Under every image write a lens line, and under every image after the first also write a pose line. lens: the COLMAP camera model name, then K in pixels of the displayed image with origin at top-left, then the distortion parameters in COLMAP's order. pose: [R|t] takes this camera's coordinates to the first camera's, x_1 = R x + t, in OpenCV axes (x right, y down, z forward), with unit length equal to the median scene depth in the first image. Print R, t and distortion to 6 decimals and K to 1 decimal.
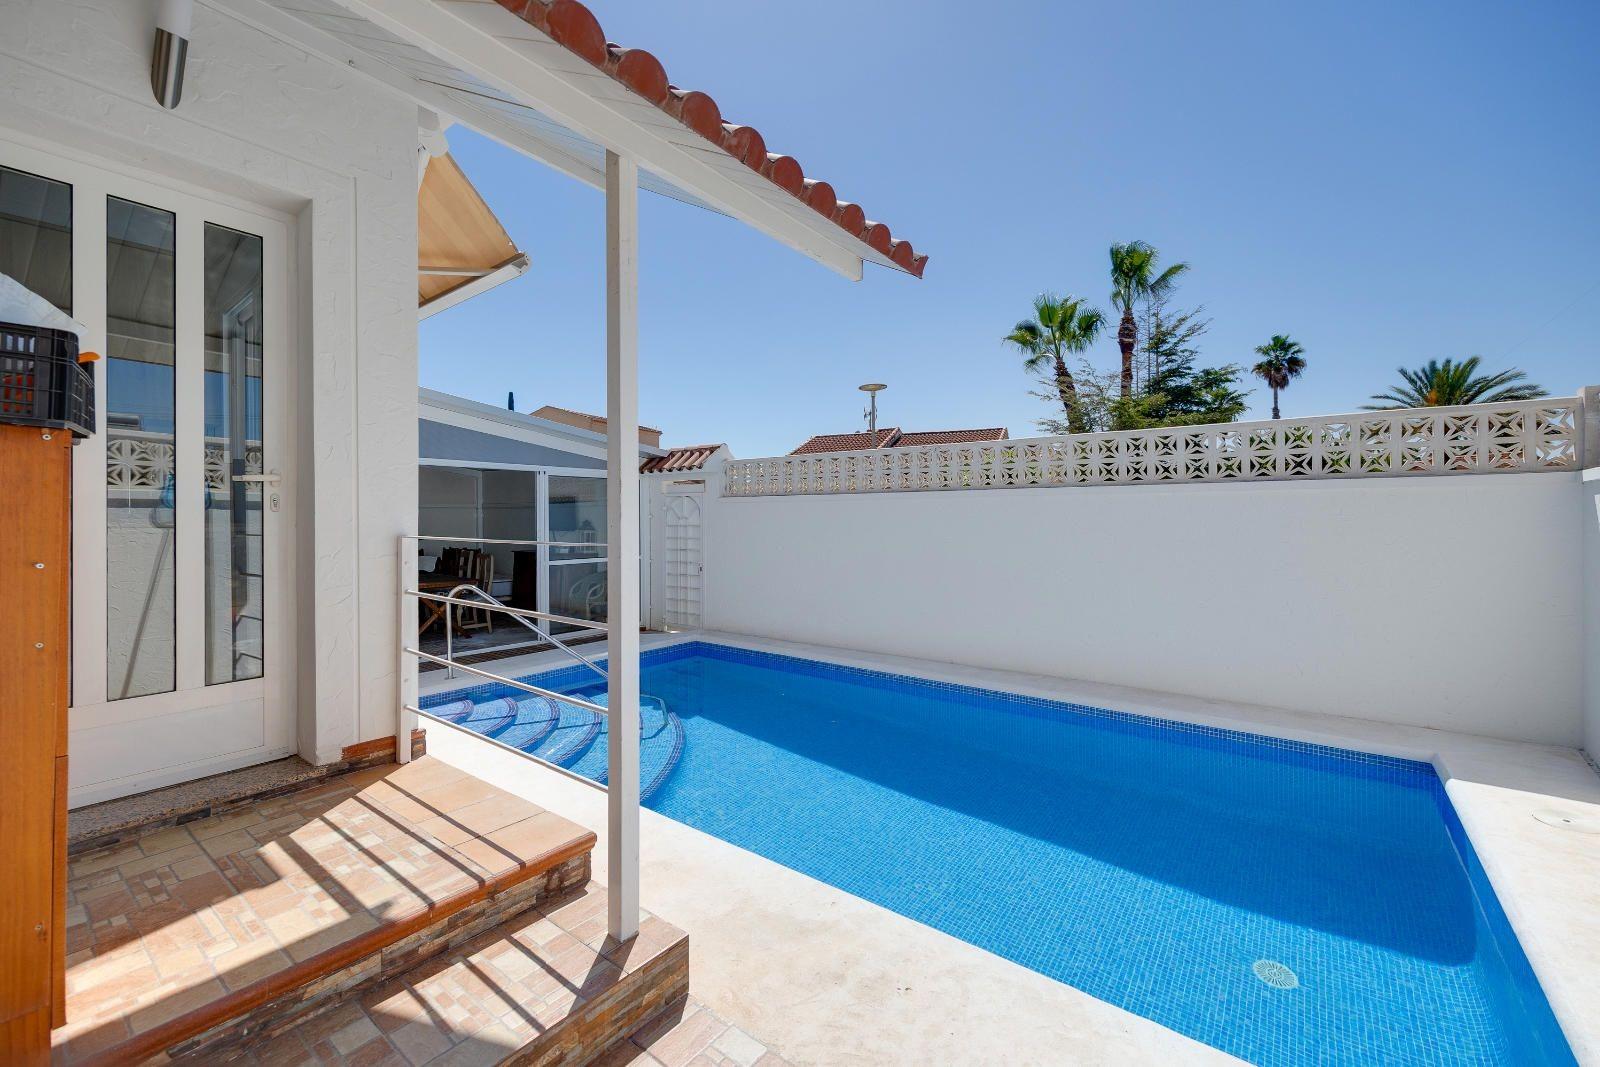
lens RADIAL K [[649.9, 0, 792.9], [0, 649.9, 510.3], [0, 0, 1]] dist [0.000159, -0.000056]
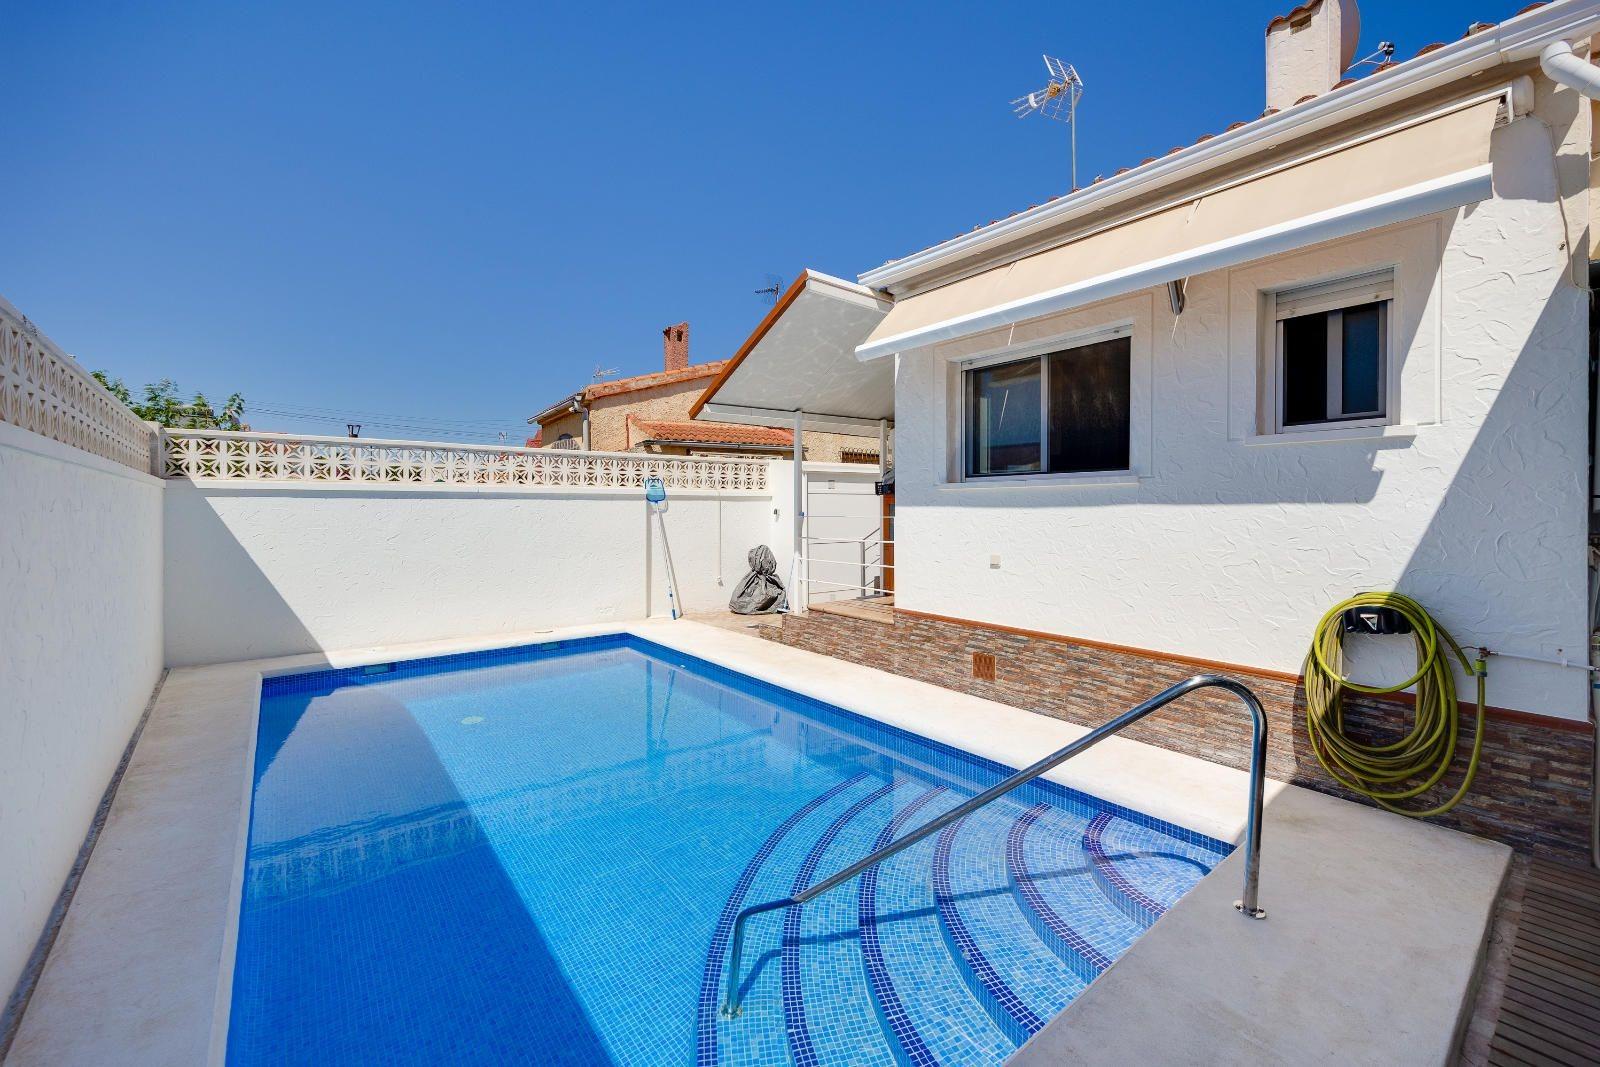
lens RADIAL K [[644.1, 0, 800.0], [0, 644.1, 533.5], [0, 0, 1]] dist [0.001061, -0.003924]
pose [[-0.969285, 0.002495, 0.245929, -0.390234], [0.007629, 0.999772, 0.019927, 0.020445], [-0.245823, 0.021191, -0.969083, 1.547783]]
